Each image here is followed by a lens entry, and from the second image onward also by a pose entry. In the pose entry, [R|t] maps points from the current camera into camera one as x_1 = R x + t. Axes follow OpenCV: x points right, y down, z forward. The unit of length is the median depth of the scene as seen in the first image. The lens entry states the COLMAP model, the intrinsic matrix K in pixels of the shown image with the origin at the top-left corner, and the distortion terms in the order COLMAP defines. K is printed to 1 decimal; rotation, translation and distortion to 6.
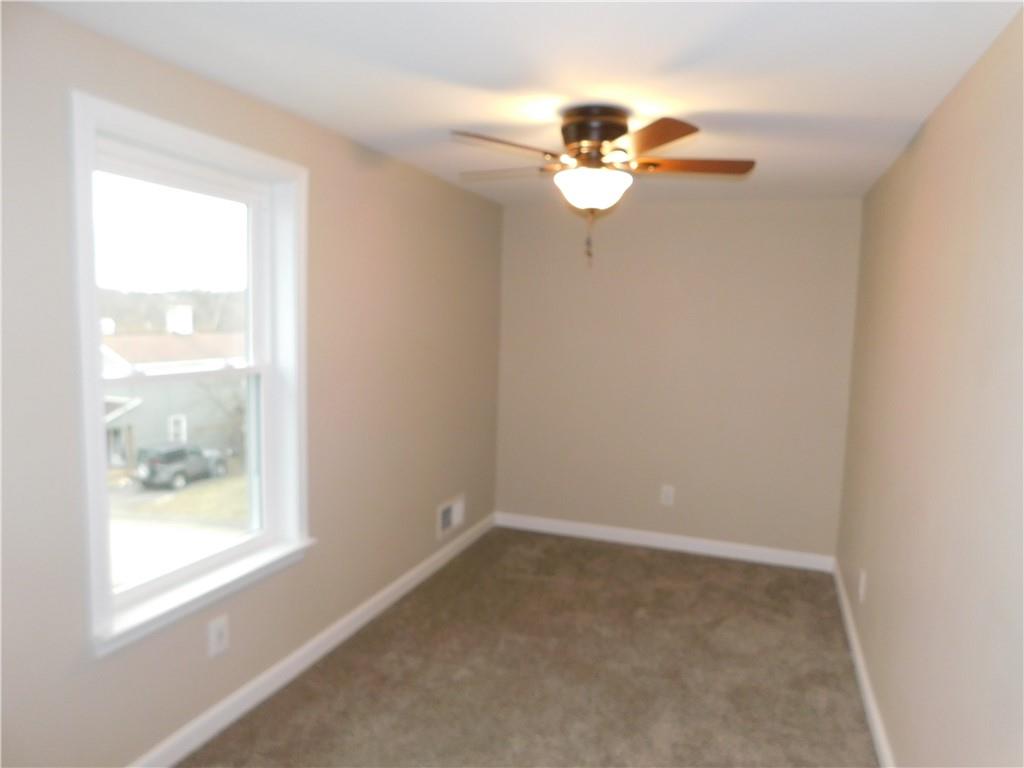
lens RADIAL K [[677.9, 0, 515.9], [0, 677.9, 380.8], [0, 0, 1]] dist [-0.056189, 0.043015]
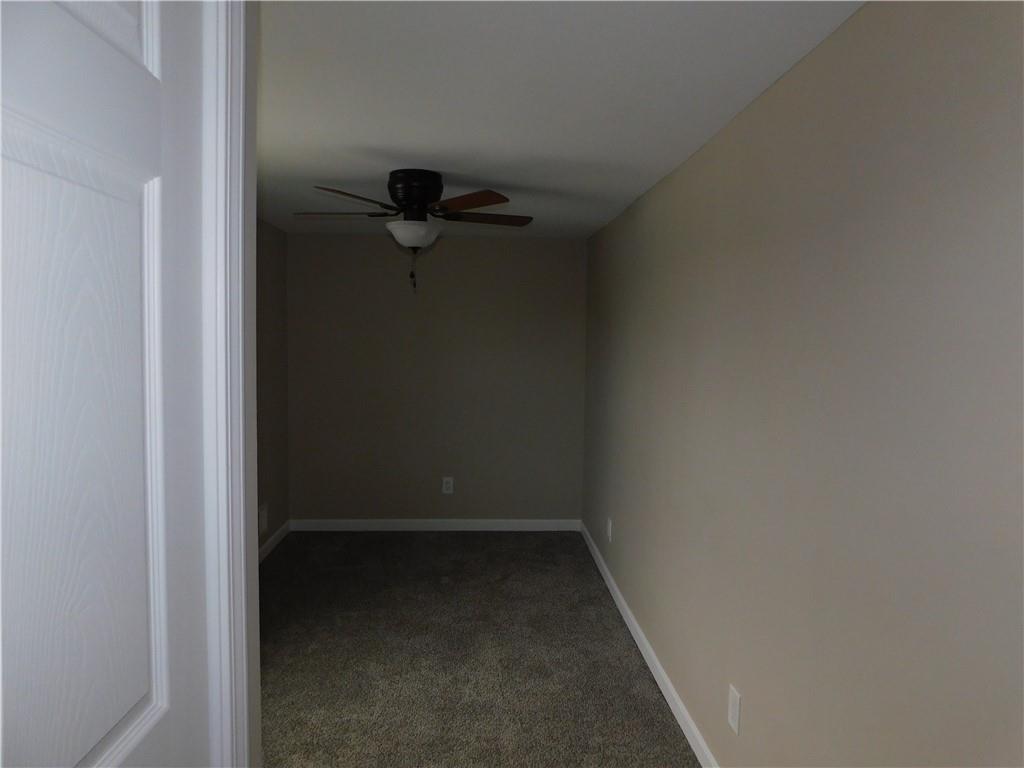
lens RADIAL K [[677.9, 0, 514.3], [0, 677.9, 380.5], [0, 0, 1]] dist [-0.056189, 0.043015]
pose [[0.916097, -0.041687, 0.398785, -0.197763], [0.051211, 0.998600, -0.013253, 0.015163], [-0.397674, 0.032563, 0.916949, -0.191792]]
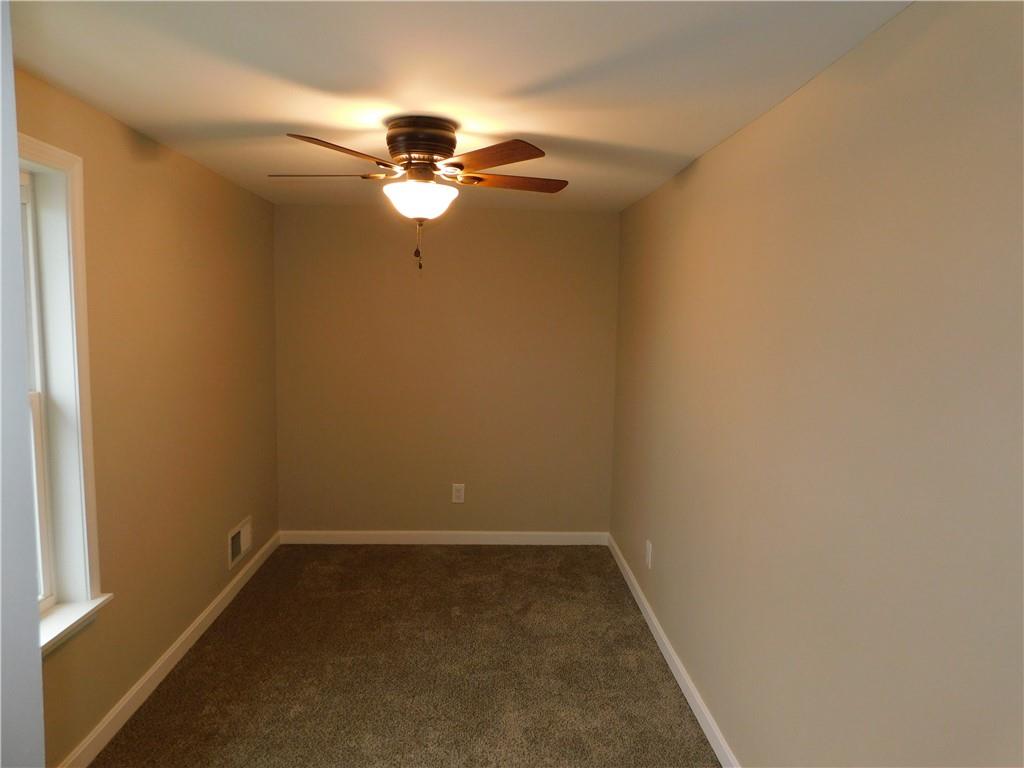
lens RADIAL K [[677.9, 0, 514.6], [0, 677.9, 380.3], [0, 0, 1]] dist [-0.056189, 0.043015]
pose [[0.919883, -0.049584, 0.389045, -0.136463], [0.046602, 0.998767, 0.017104, -0.024002], [-0.389413, 0.002396, 0.921060, 0.022469]]
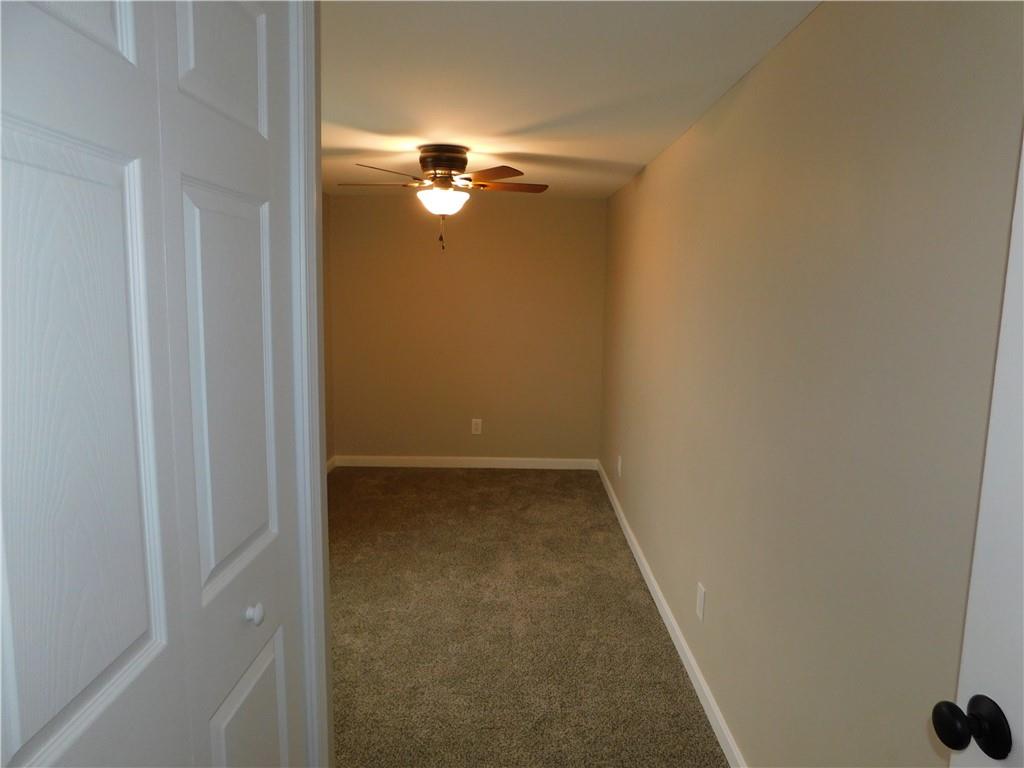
lens RADIAL K [[677.9, 0, 511.9], [0, 677.9, 376.4], [0, 0, 1]] dist [-0.056189, 0.043015]
pose [[0.937515, -0.062164, 0.342346, -0.225779], [0.048043, 0.997614, 0.049582, 0.020322], [-0.344612, -0.030036, 0.938265, -0.351845]]
